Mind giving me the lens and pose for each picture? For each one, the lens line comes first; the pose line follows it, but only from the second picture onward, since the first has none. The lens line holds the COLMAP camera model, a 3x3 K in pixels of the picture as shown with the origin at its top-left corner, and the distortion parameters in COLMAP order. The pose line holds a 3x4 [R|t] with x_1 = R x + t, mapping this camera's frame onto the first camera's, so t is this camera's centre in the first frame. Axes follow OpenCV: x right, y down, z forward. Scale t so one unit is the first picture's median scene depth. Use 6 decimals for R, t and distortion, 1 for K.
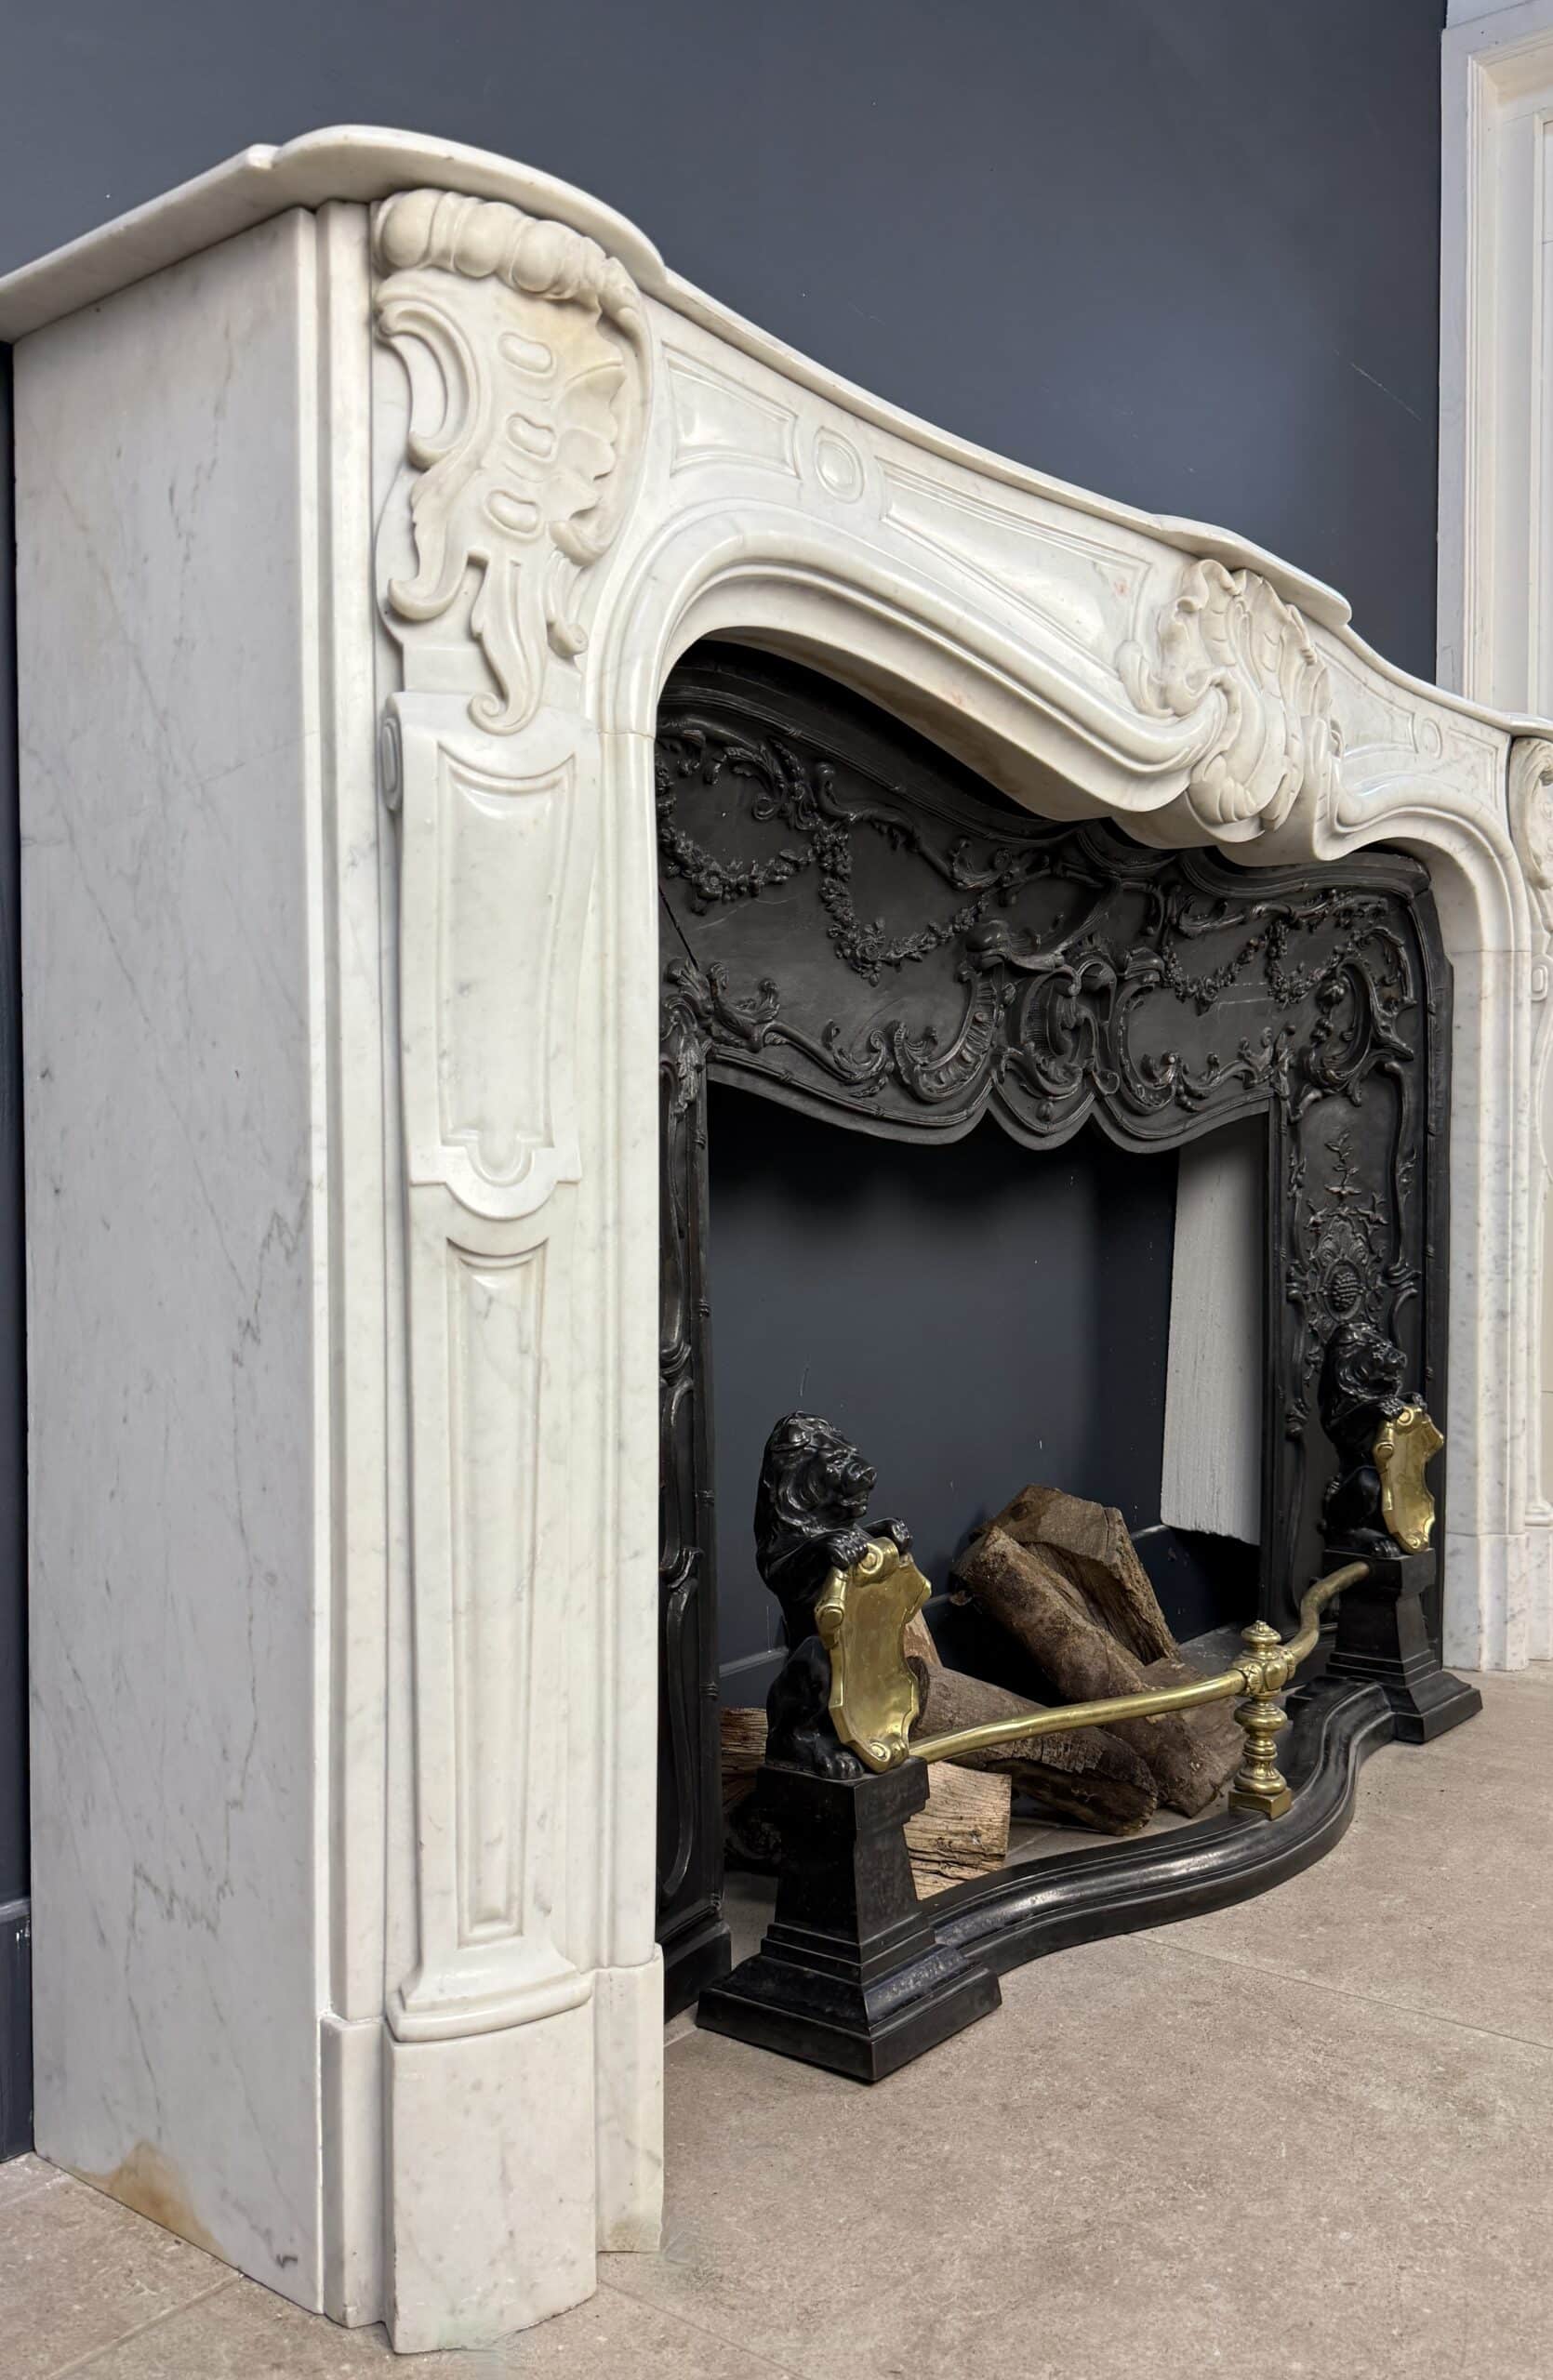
lens RADIAL K [[1936.6, 0, 774.3], [0, 1936.6, 1252.1], [0, 0, 1]] dist [0.041053, -0.017279]
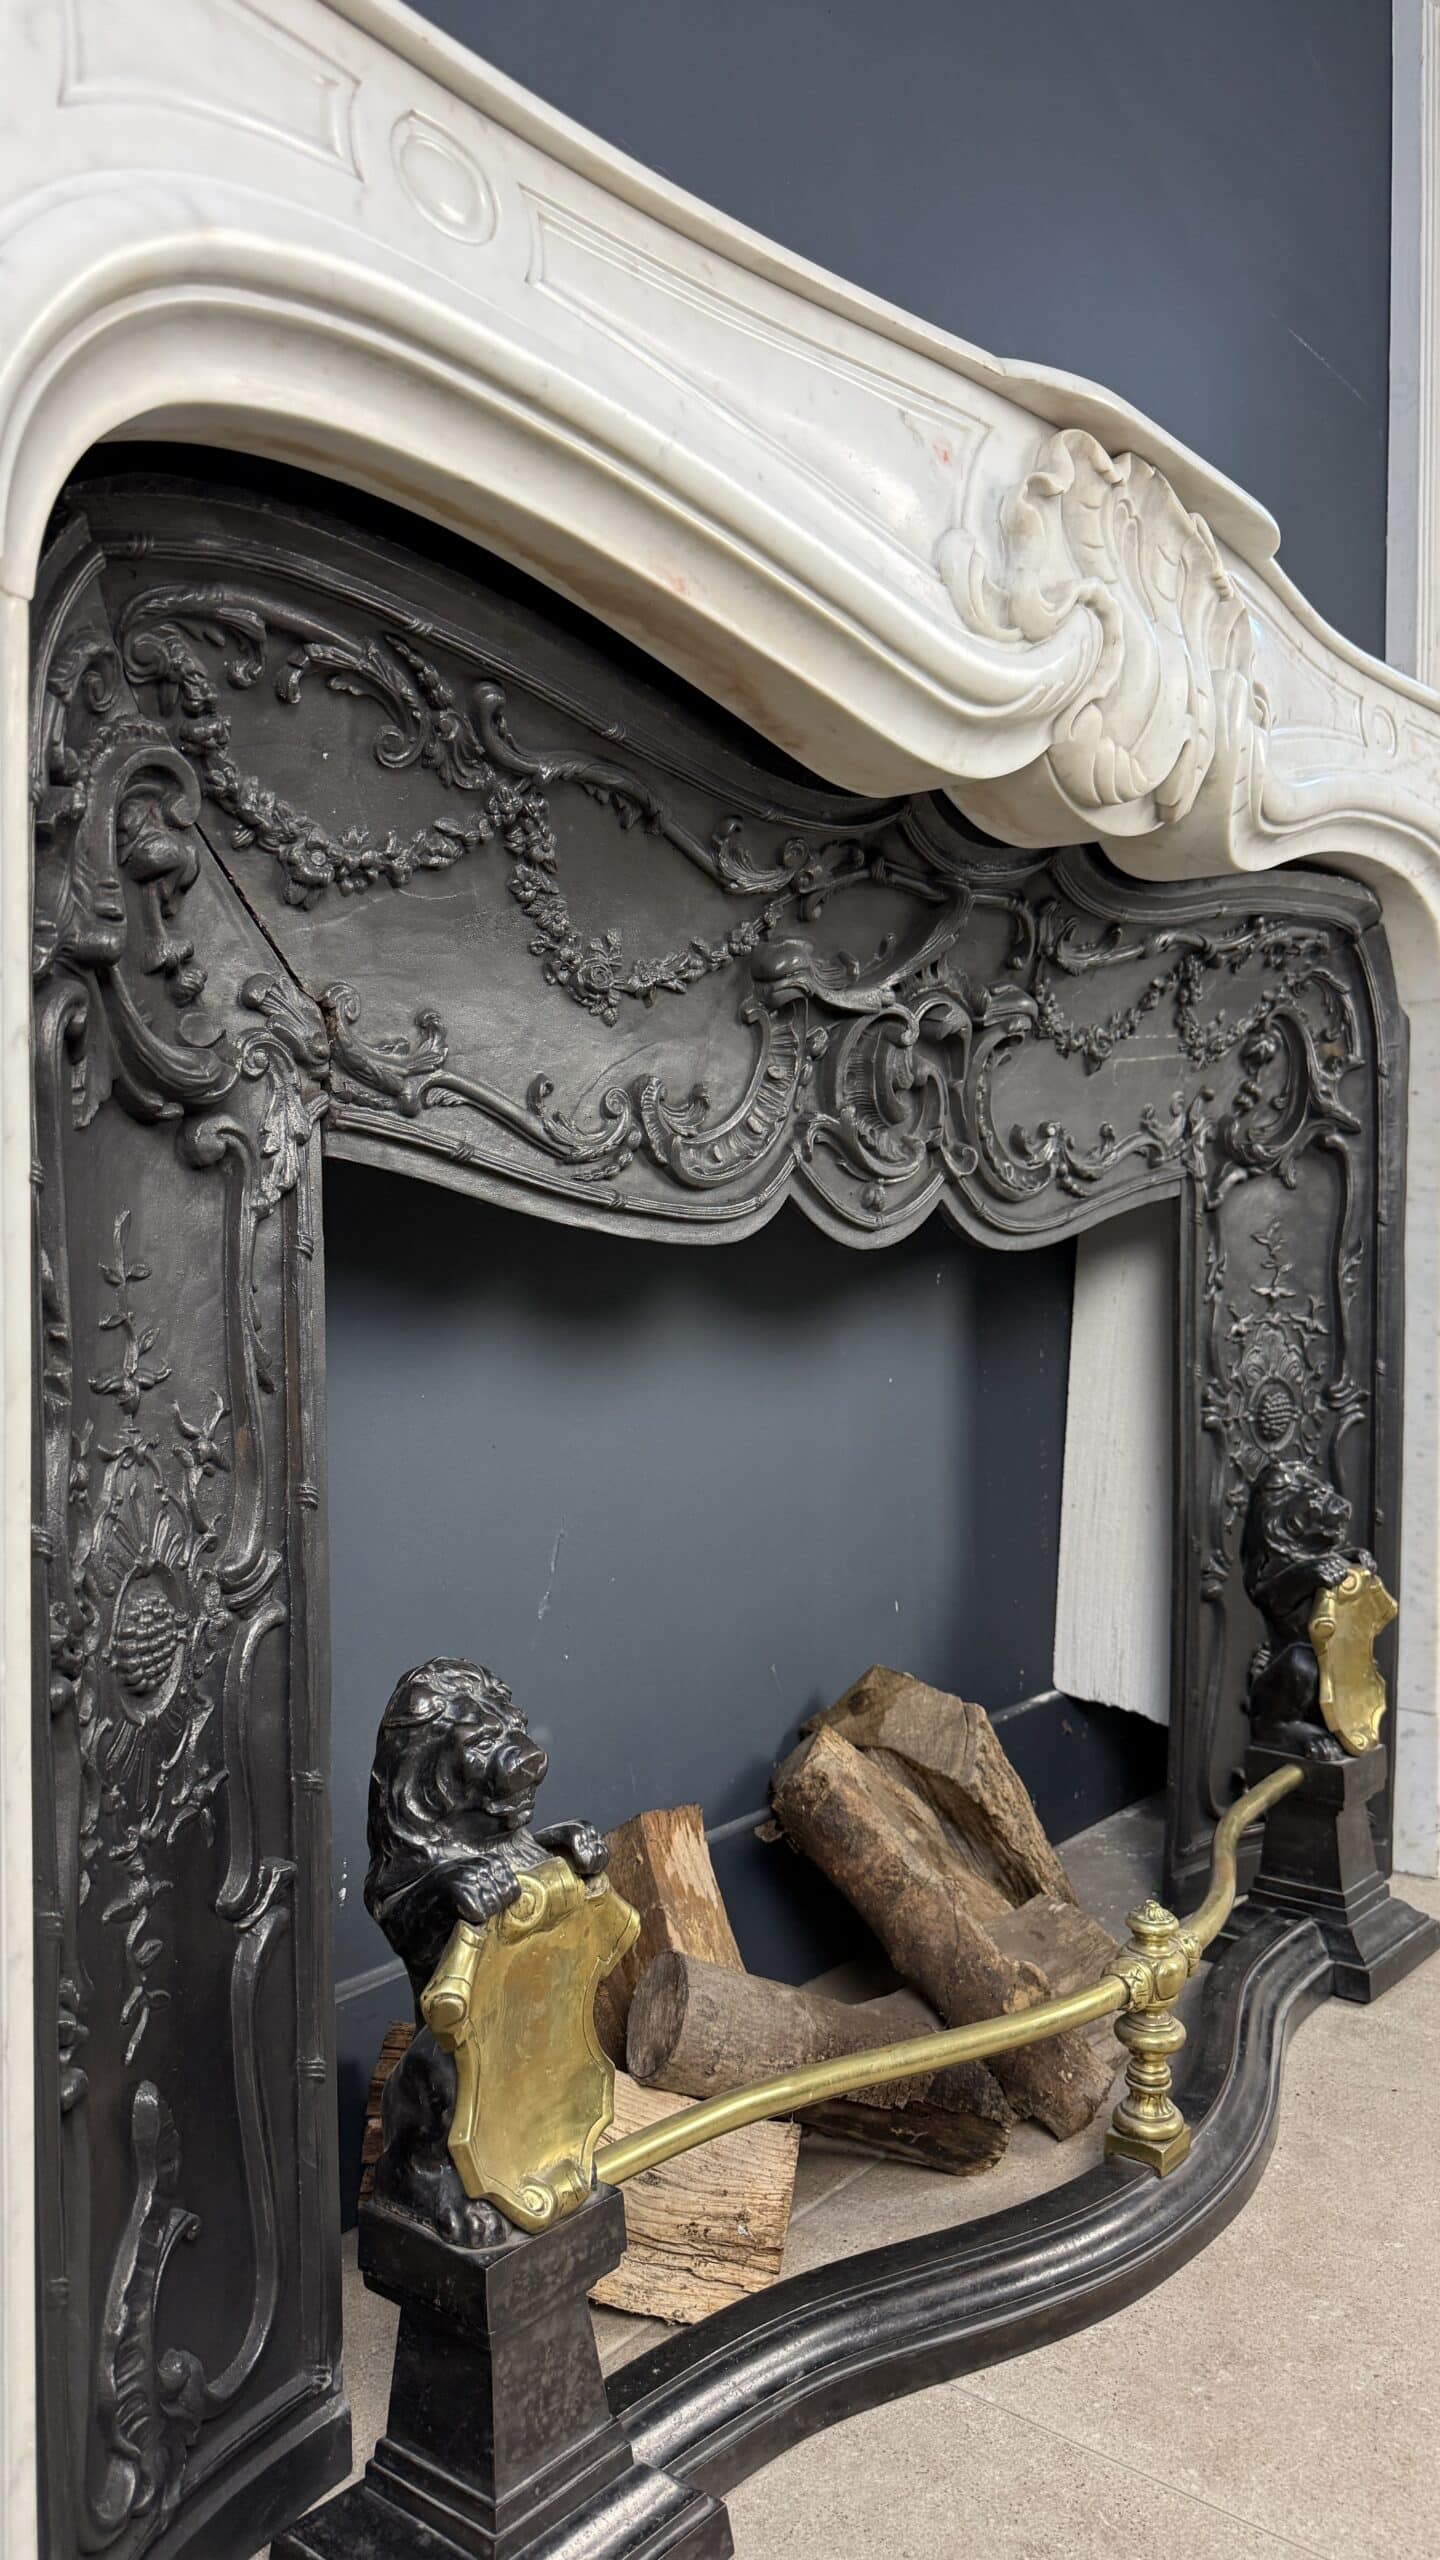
lens RADIAL K [[1830.1, 0, 730.1], [0, 1830.1, 1288.7], [0, 0, 1]] dist [0.000025, -0.012621]
pose [[0.999919, 0.007166, -0.010540, 0.098949], [-0.007281, 0.999914, -0.010910, -0.031729], [0.010461, 0.010986, 0.999885, 0.313328]]
